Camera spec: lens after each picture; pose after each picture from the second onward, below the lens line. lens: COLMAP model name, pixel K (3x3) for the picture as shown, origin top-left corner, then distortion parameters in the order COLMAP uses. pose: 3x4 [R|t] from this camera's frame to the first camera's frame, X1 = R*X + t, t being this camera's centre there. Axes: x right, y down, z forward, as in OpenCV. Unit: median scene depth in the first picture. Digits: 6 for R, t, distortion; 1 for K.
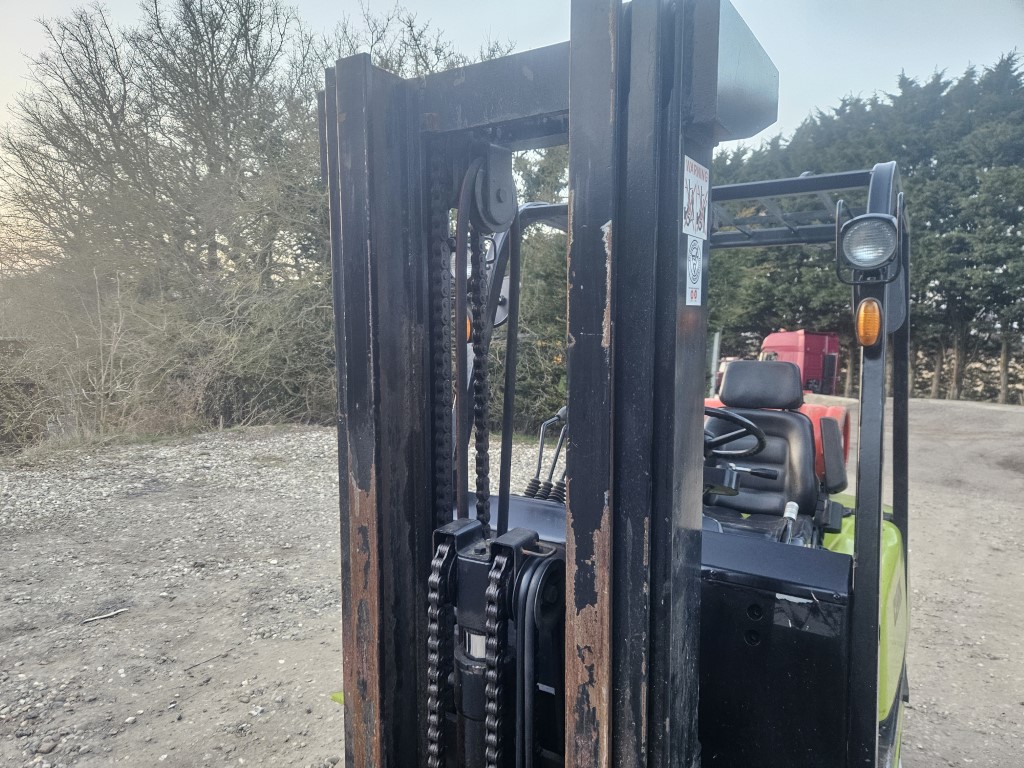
lens RADIAL K [[685.8, 0, 494.8], [0, 685.8, 393.9], [0, 0, 1]] dist [0.064645, -0.049574]
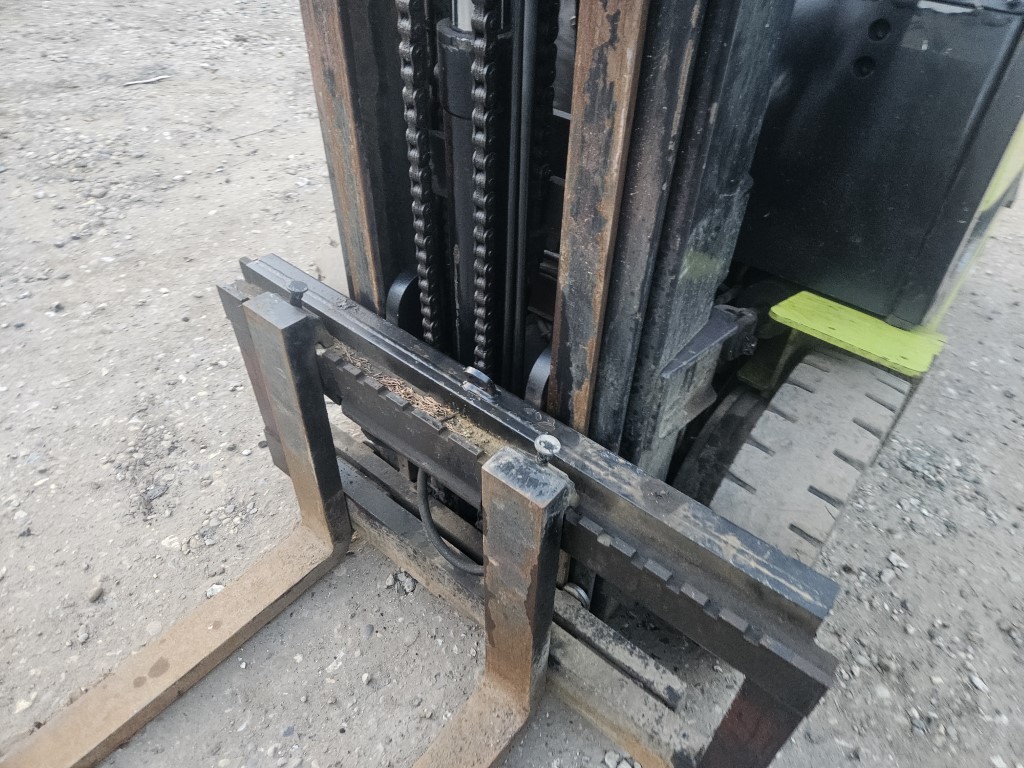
lens RADIAL K [[685.8, 0, 516.5], [0, 685.8, 376.0], [0, 0, 1]] dist [0.064645, -0.049574]
pose [[0.993688, 0.097006, -0.056339, 0.035657], [-0.046176, 0.811401, 0.582662, 0.089589], [0.102236, -0.576383, 0.810759, 0.079143]]
